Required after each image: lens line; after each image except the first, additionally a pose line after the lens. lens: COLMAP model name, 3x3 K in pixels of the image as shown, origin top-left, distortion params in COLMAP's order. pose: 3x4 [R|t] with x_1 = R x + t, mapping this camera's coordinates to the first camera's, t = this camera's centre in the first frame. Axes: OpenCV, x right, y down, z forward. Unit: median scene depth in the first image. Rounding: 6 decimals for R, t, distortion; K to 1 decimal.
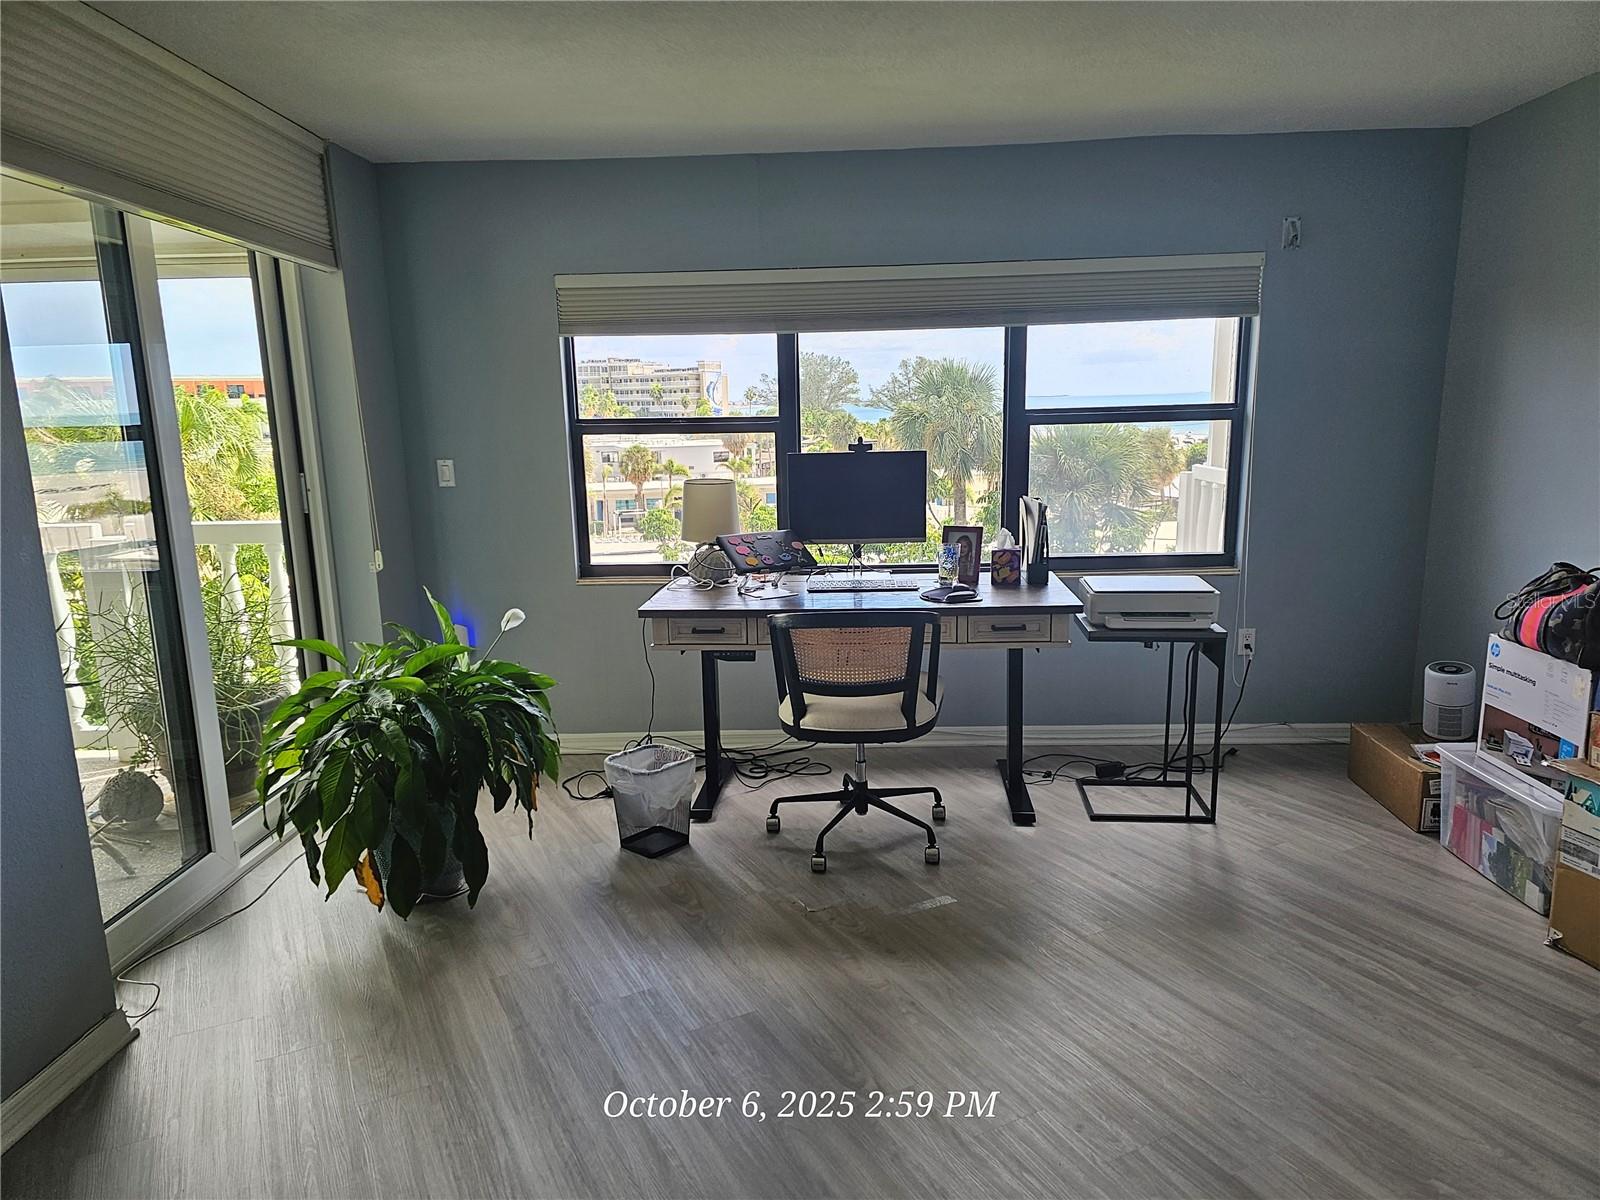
lens RADIAL K [[1071.1, 0, 810.0], [0, 1071.1, 617.2], [0, 0, 1]] dist [0.063128, -0.057746]
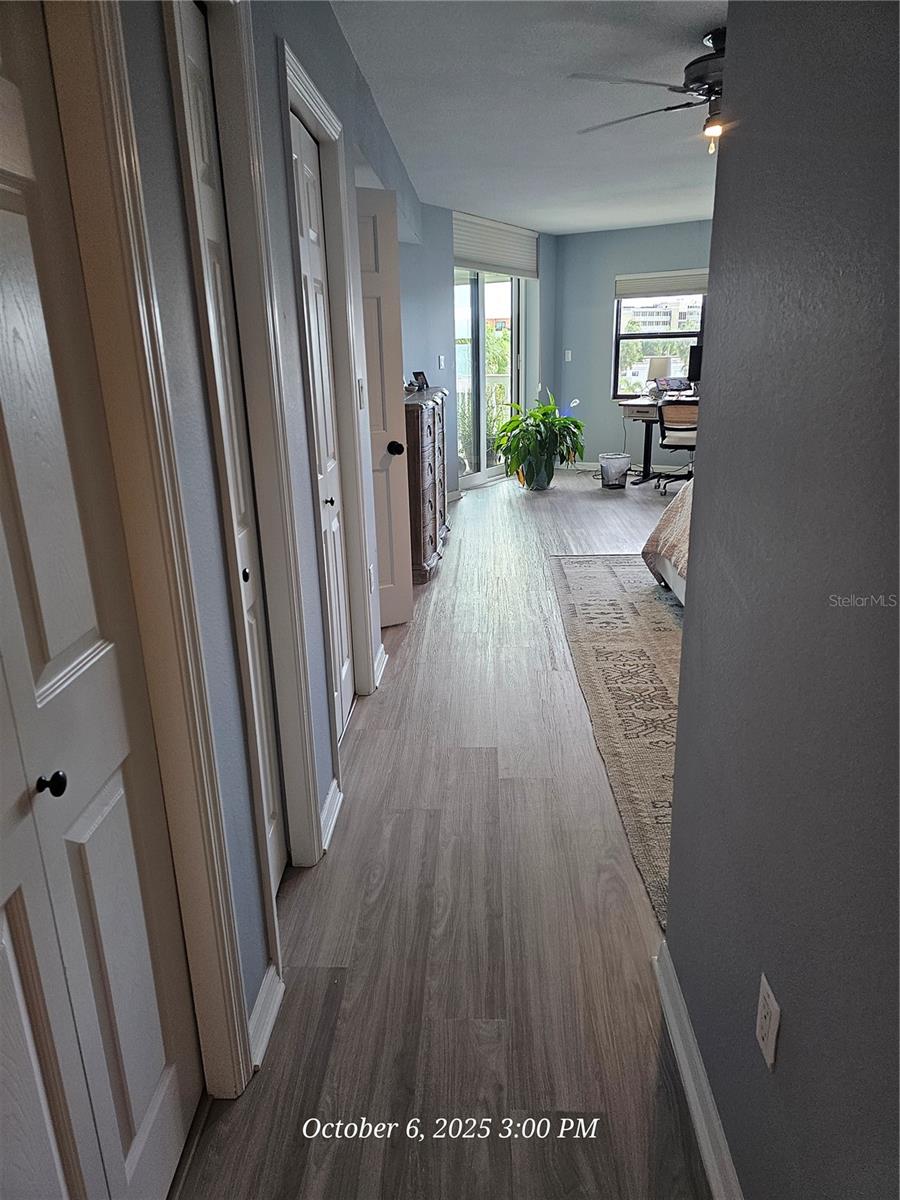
lens RADIAL K [[803.3, 0, 448.2], [0, 803.3, 603.4], [0, 0, 1]] dist [0.063128, -0.057746]
pose [[0.856874, 0.155459, -0.491528, 0.510015], [-0.091510, 0.984175, 0.151744, 0.201911], [0.507340, -0.085046, 0.857539, -0.956913]]
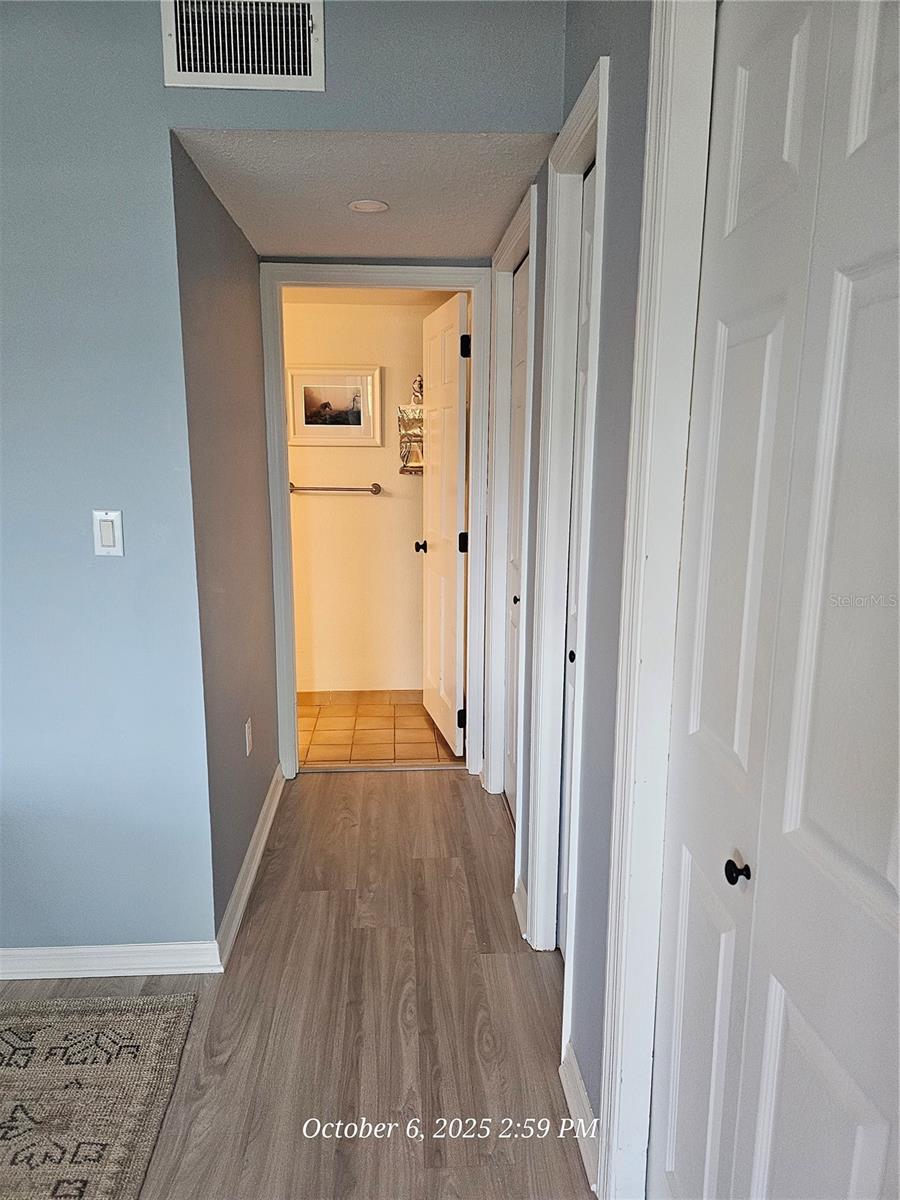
lens RADIAL K [[803.3, 0, 448.2], [0, 803.3, 603.4], [0, 0, 1]] dist [0.063128, -0.057746]
pose [[-0.910446, -0.061784, 0.408987, 0.084162], [0.095250, 0.930890, 0.352662, 0.061806], [-0.402511, 0.360036, -0.841641, -0.234553]]
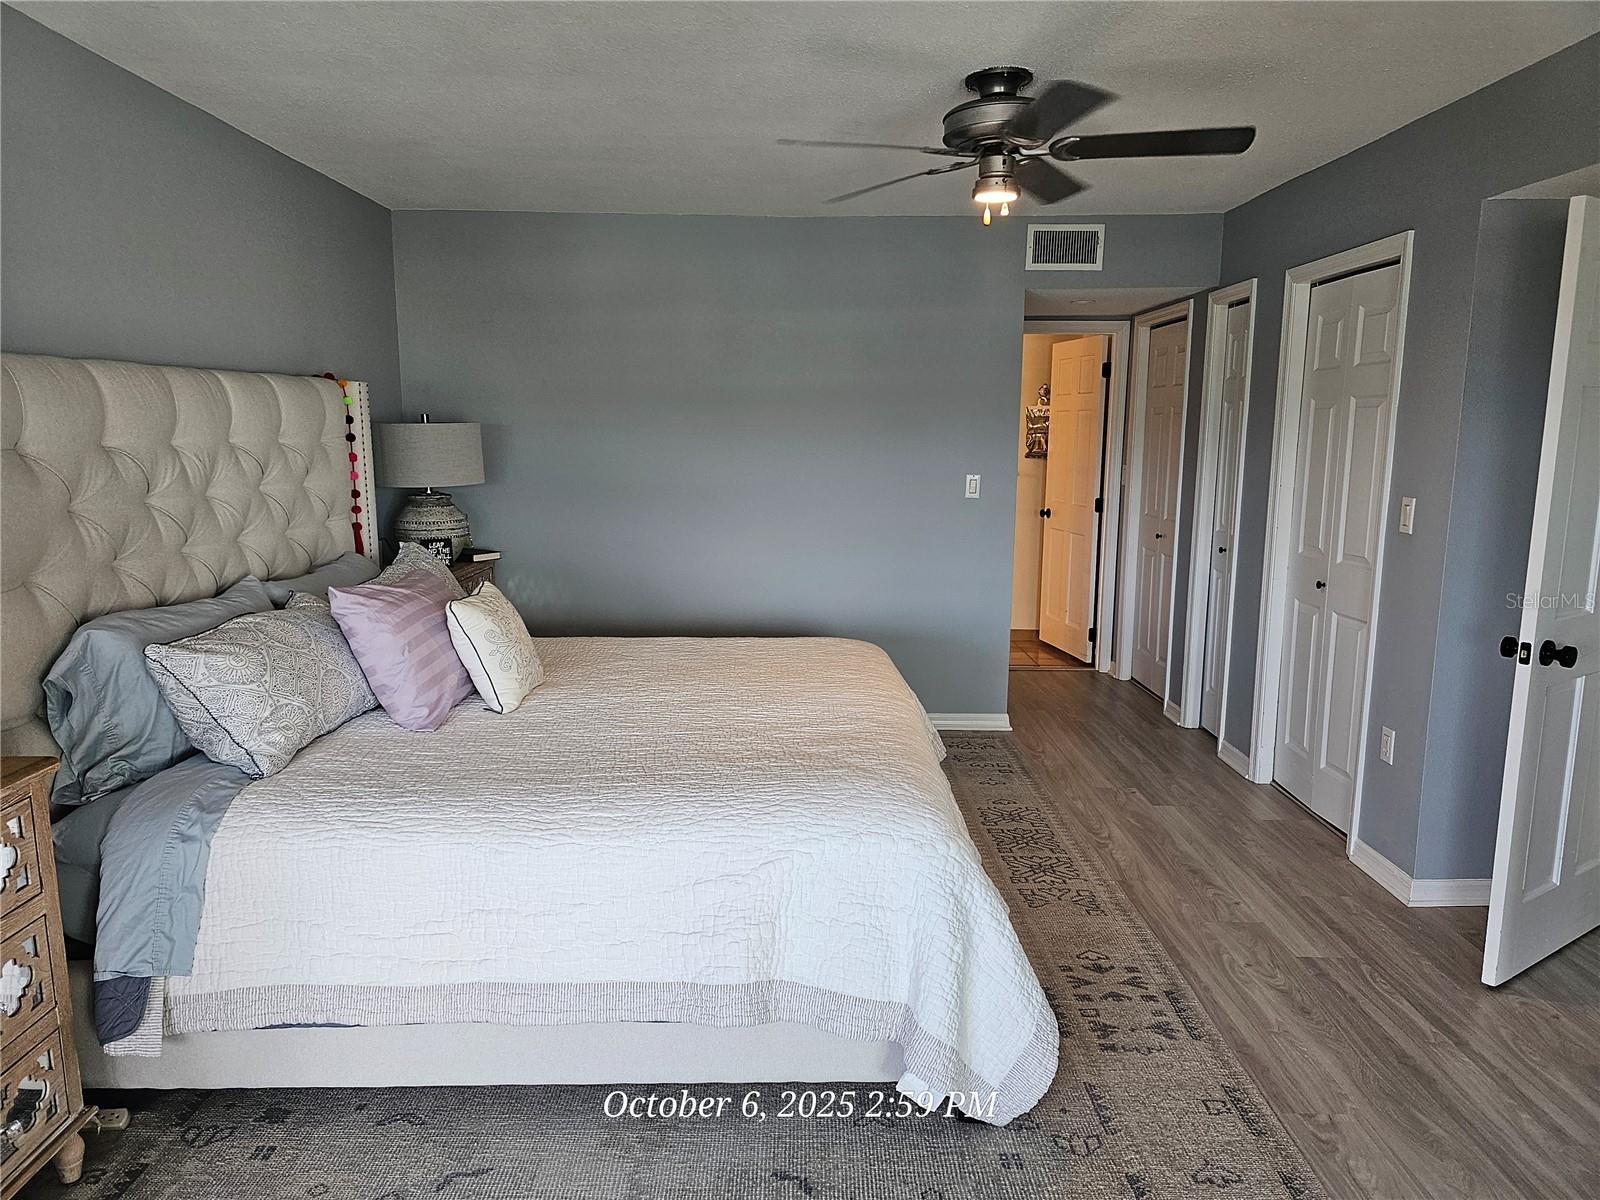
lens RADIAL K [[1045.3, 0, 800.0], [0, 1045.3, 600.0], [0, 0, 1]] dist [-0.001938, -0.005933]
pose [[-0.878276, -0.058337, 0.474582, 0.064983], [0.108801, 0.942111, 0.317158, -0.102458], [-0.465611, 0.330187, -0.821086, 0.533786]]
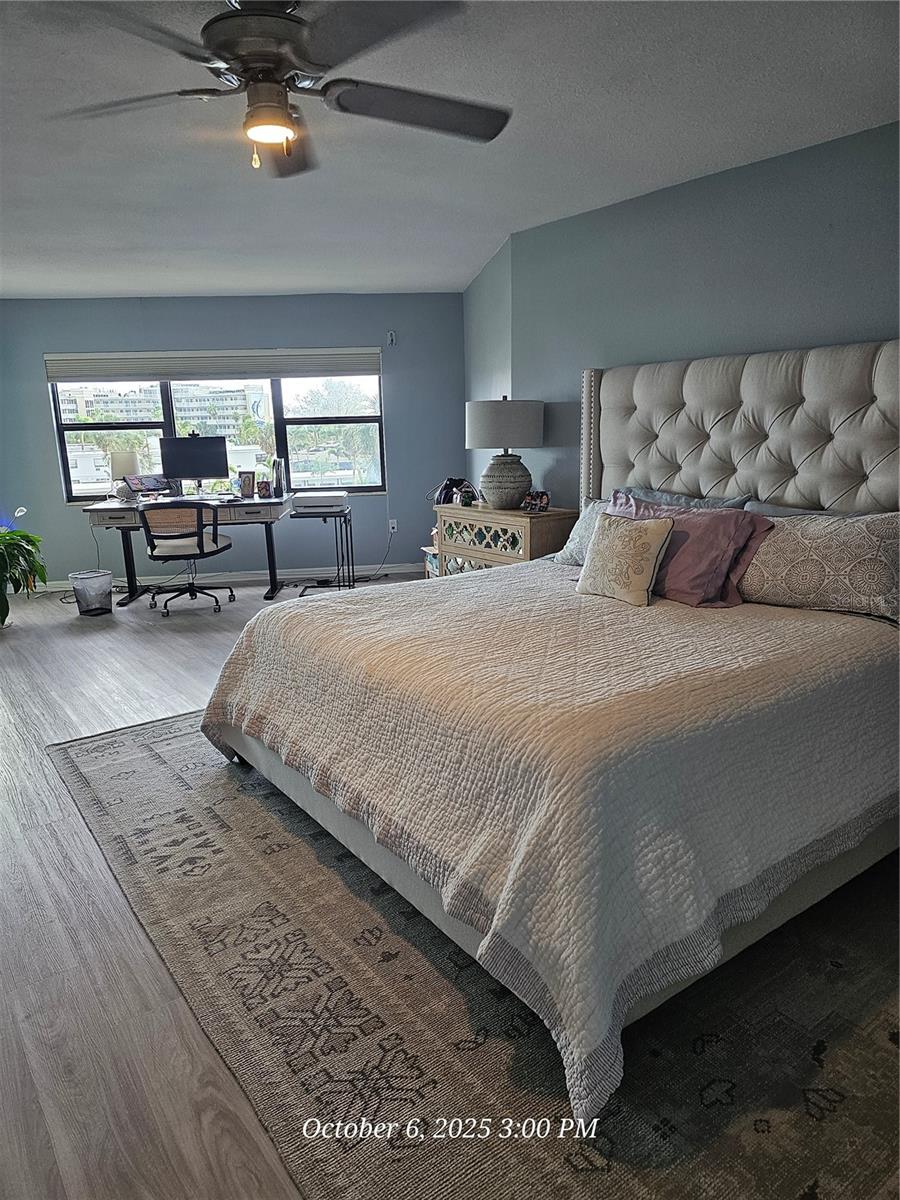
lens RADIAL K [[802.0, 0, 437.7], [0, 802.0, 605.0], [0, 0, 1]] dist [0.072515, -0.066807]
pose [[0.992780, -0.038023, 0.113768, 0.327516], [0.034226, 0.998796, 0.035148, 0.139917], [-0.114967, -0.031001, 0.992885, -0.672664]]
